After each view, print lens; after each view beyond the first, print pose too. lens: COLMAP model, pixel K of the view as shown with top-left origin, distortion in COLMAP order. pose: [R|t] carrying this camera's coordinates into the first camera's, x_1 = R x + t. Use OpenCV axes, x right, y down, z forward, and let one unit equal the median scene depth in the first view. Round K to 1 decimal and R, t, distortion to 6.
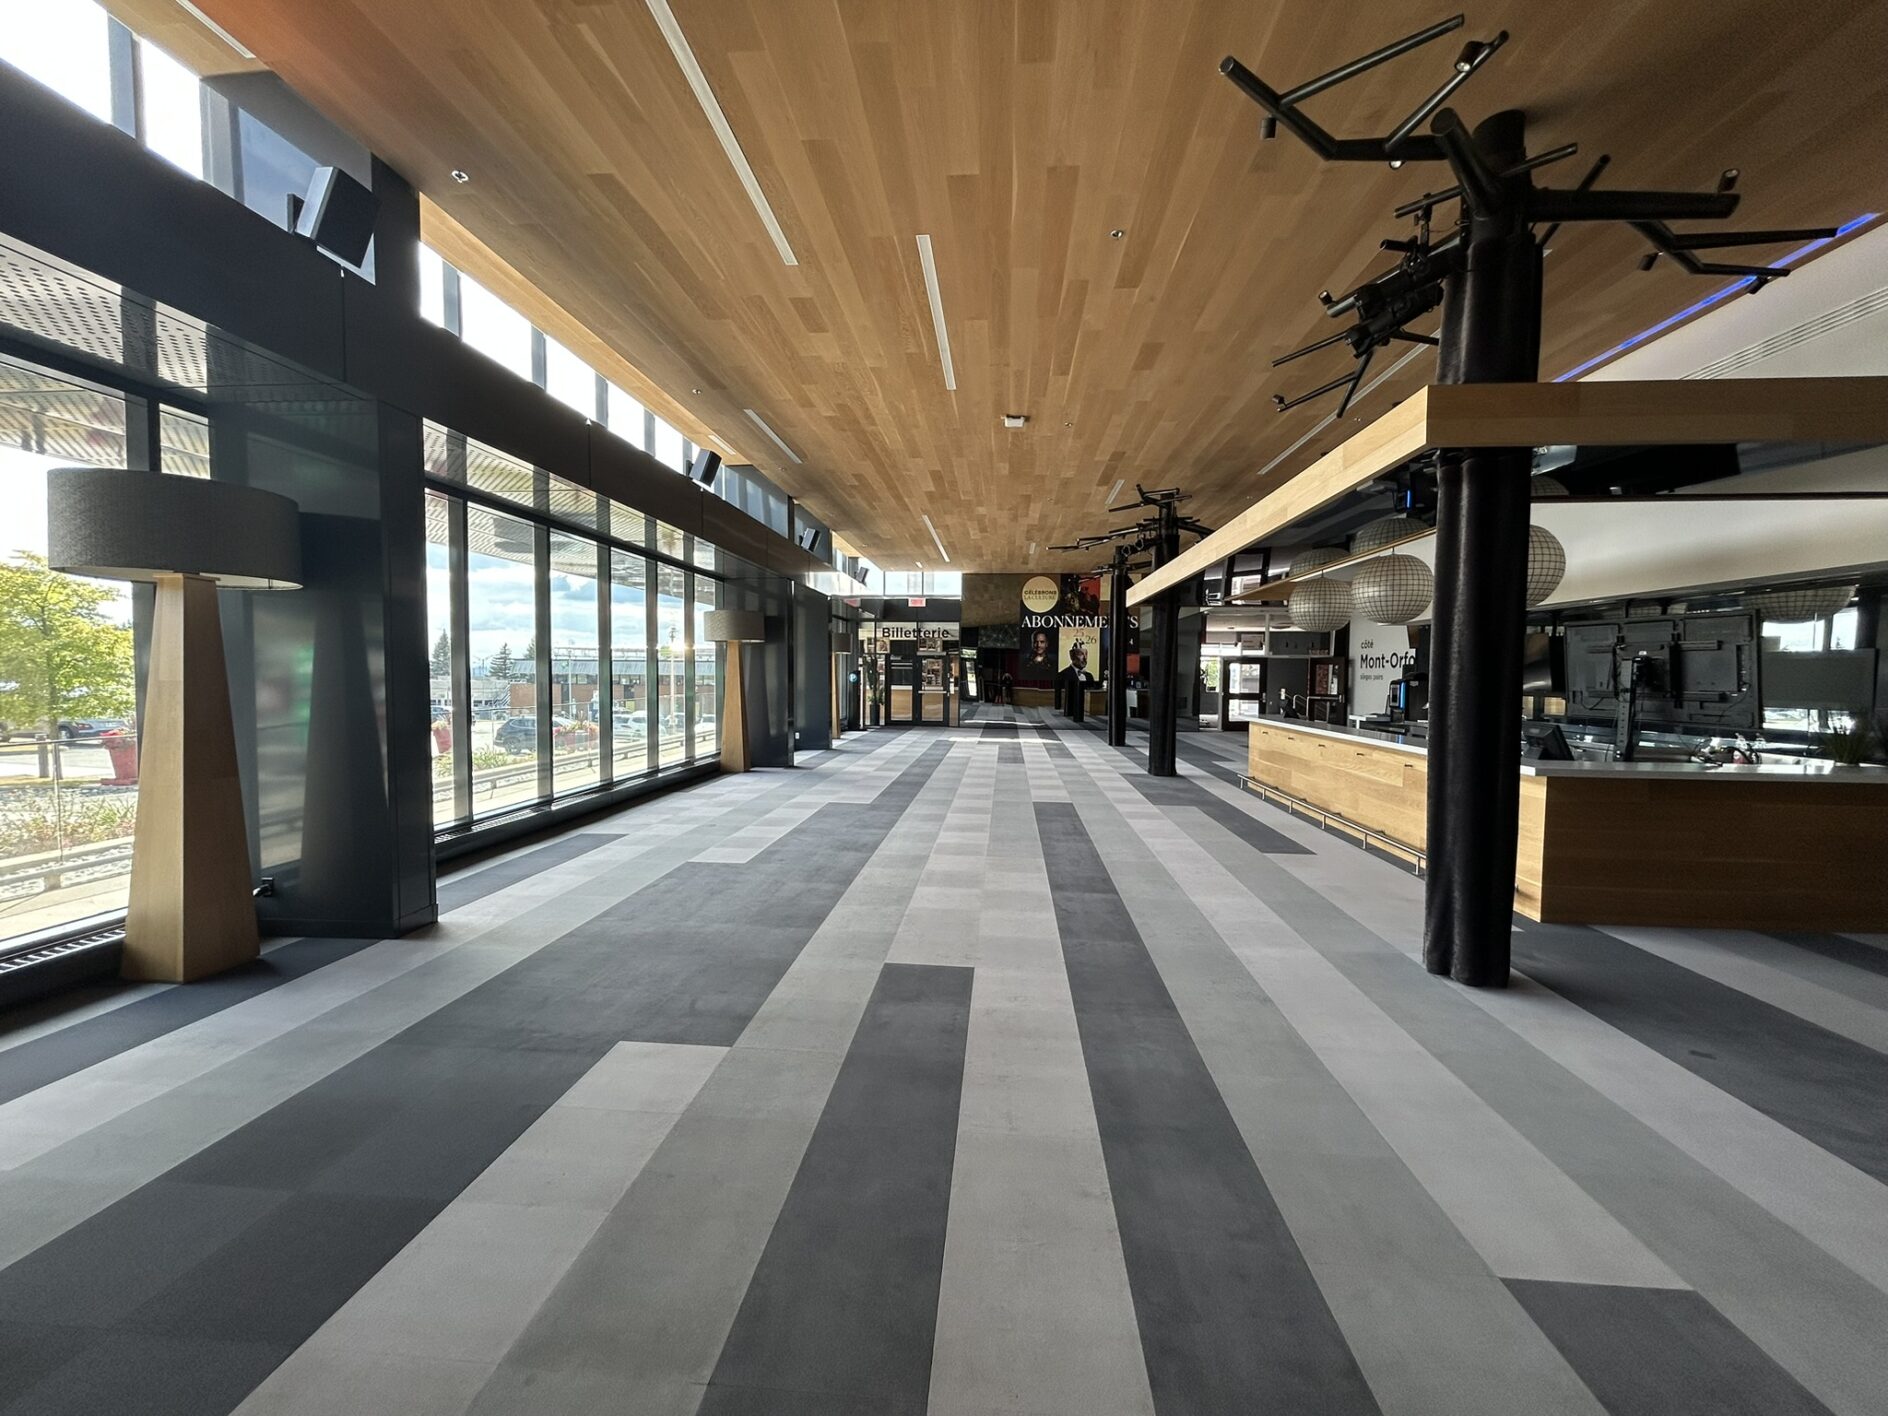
lens RADIAL K [[765.8, 0, 951.3], [0, 765.8, 710.4], [0, 0, 1]] dist [-0.006007, -0.000512]
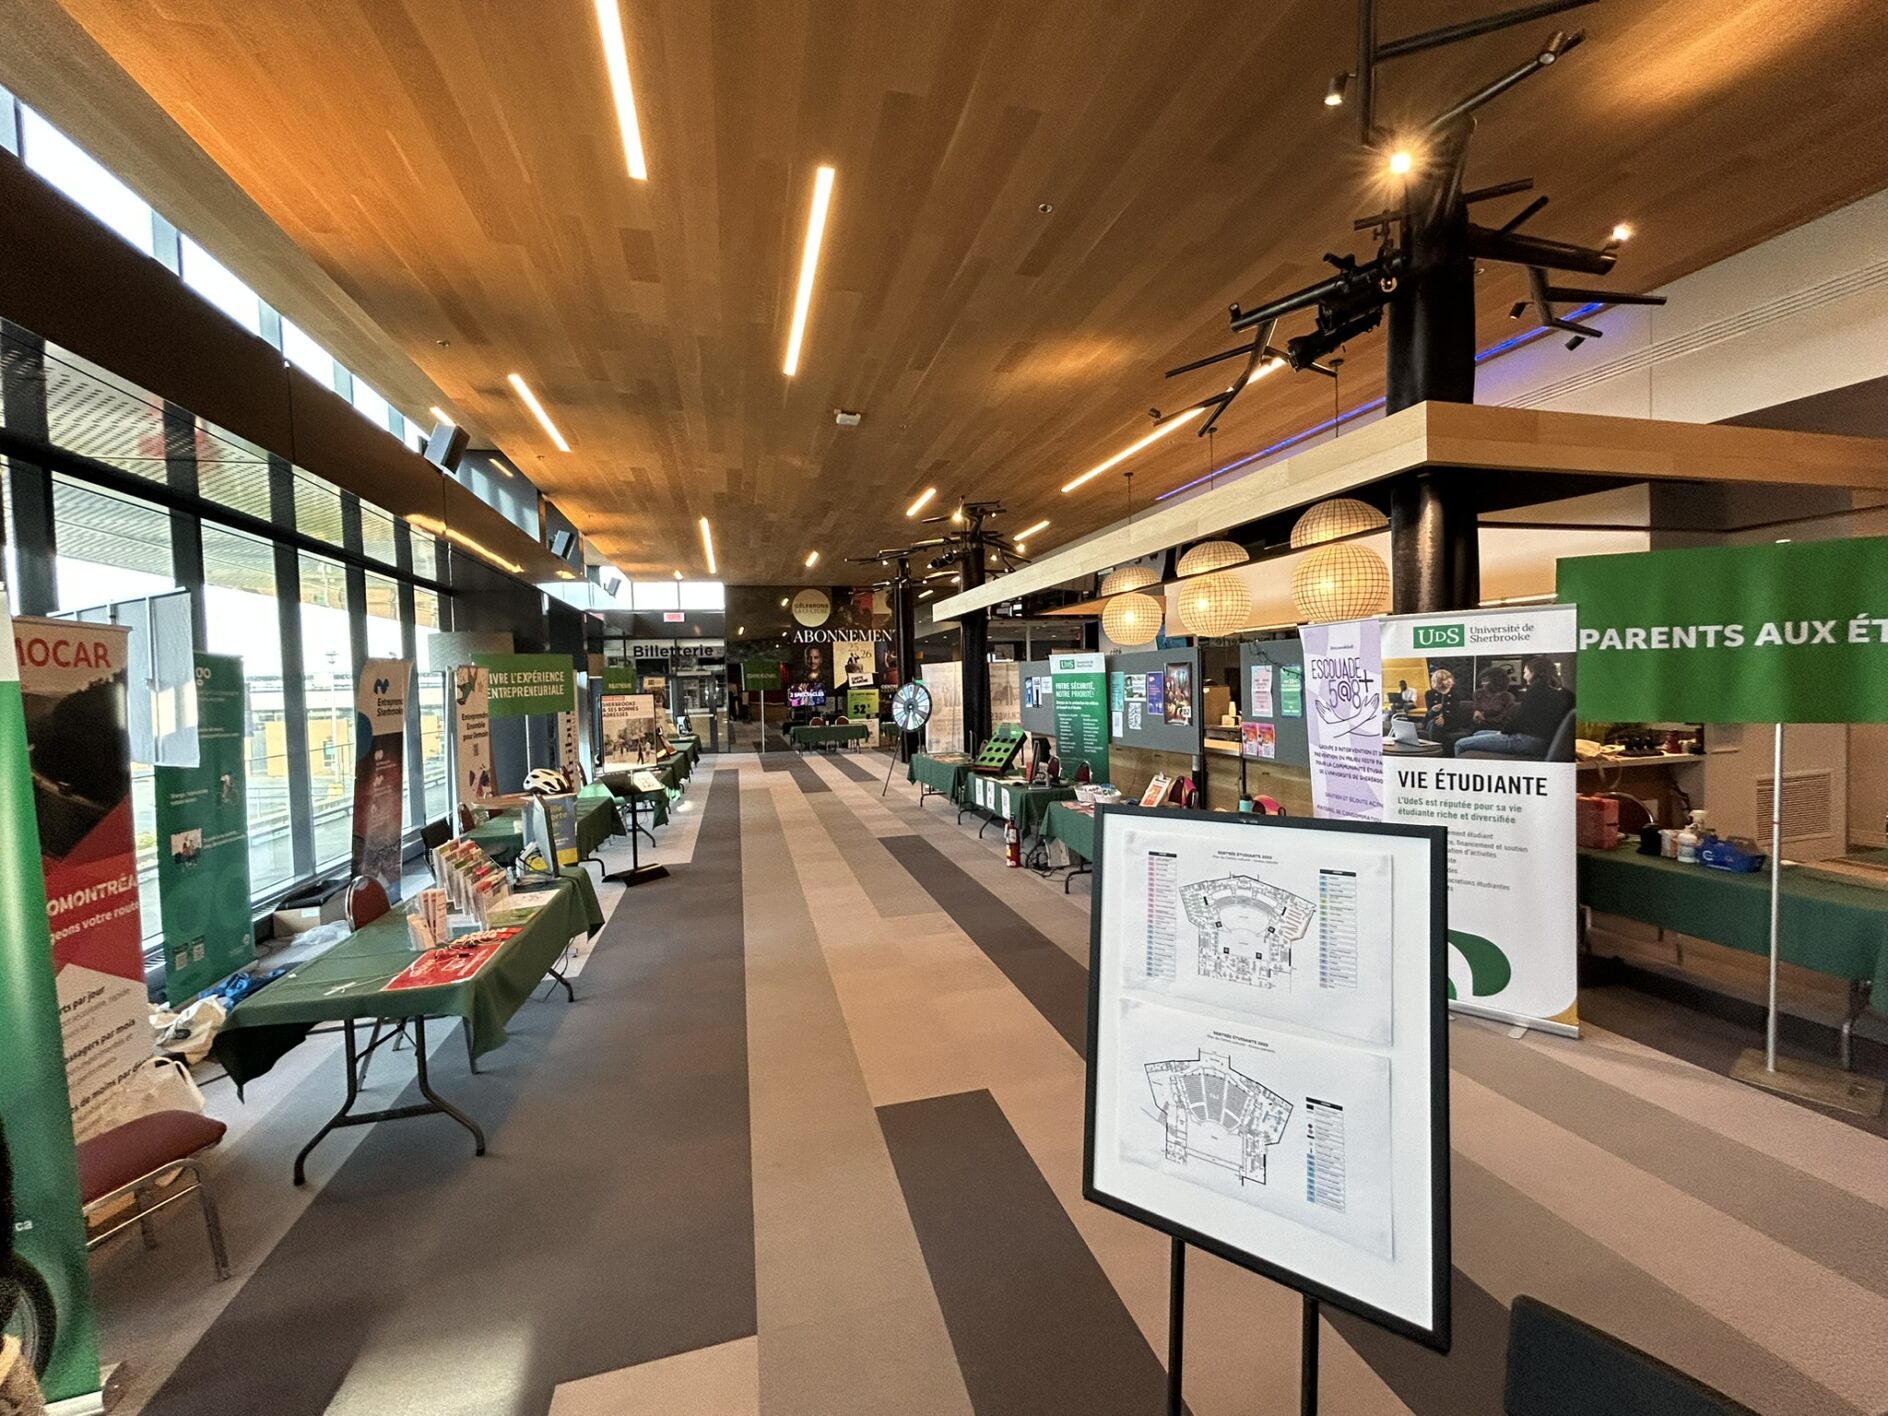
lens RADIAL K [[765.8, 0, 937.8], [0, 765.8, 704.3], [0, 0, 1]] dist [-0.006007, -0.000512]
pose [[0.943436, -0.042900, 0.328766, -0.093428], [0.050329, 0.998633, -0.014116, -0.018559], [-0.327711, 0.029864, 0.944306, 0.095101]]
